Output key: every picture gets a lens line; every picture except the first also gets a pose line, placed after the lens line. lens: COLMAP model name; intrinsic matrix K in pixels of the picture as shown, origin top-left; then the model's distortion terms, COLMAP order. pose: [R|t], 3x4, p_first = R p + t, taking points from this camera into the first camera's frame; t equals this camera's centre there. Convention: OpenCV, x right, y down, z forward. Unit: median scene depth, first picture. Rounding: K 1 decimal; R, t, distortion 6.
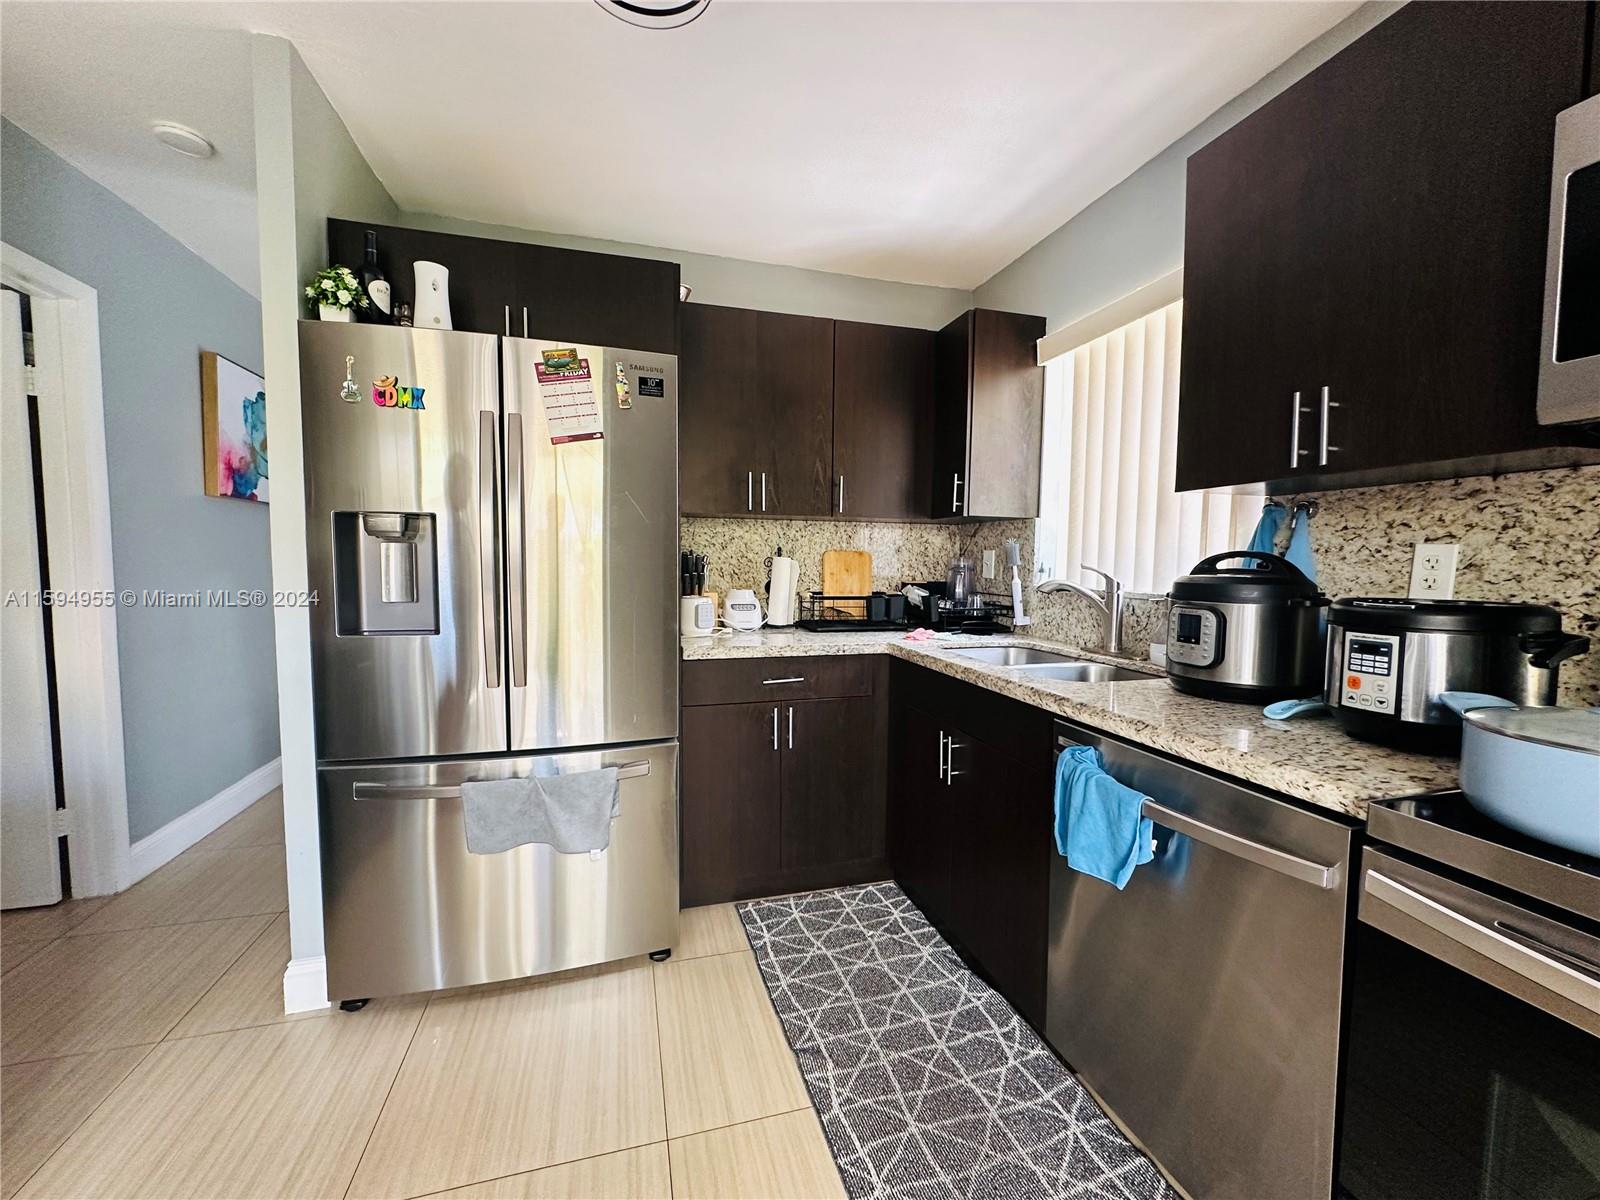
lens RADIAL K [[644.1, 0, 799.7], [0, 644.1, 602.5], [0, 0, 1]] dist [0.000496, 0.000577]
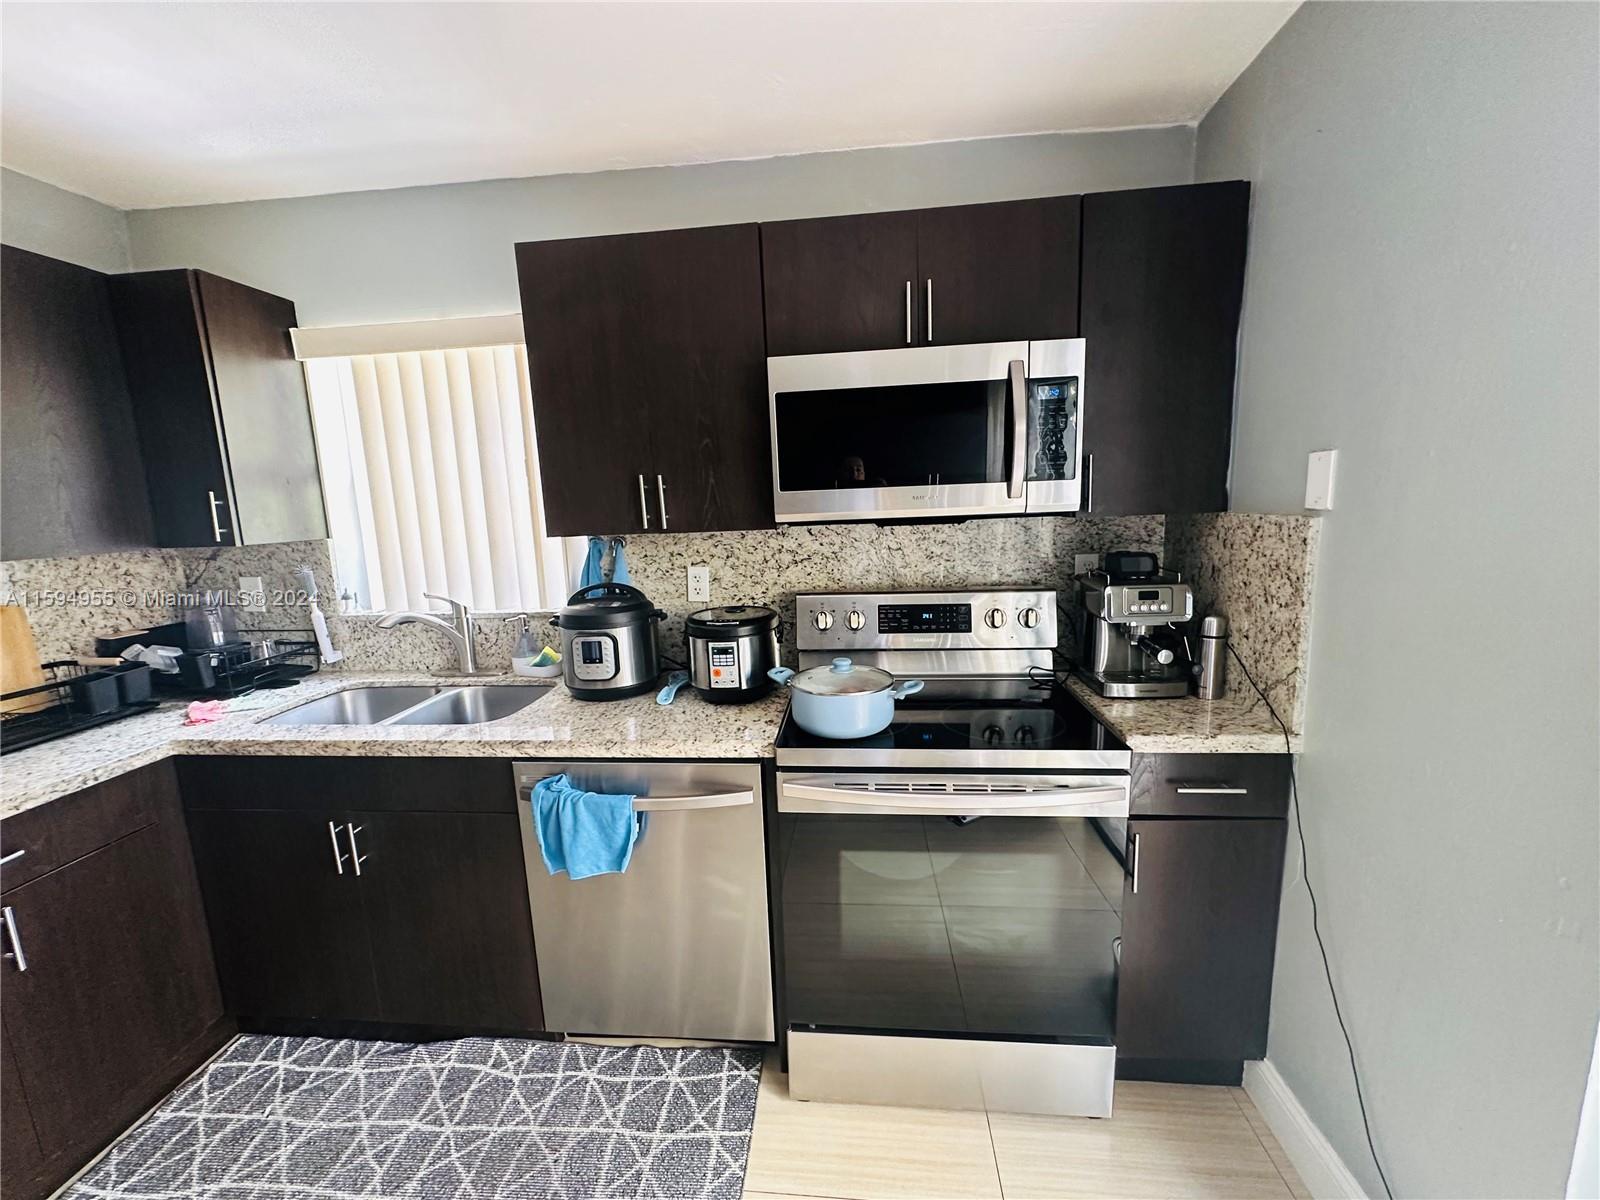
lens RADIAL K [[644.1, 0, 799.7], [0, 644.1, 602.5], [0, 0, 1]] dist [0.000496, 0.000577]
pose [[0.364123, -0.176899, 0.914396, -0.322251], [0.099868, 0.983551, 0.150509, -0.172252], [-0.925981, 0.036515, 0.375801, 0.125151]]
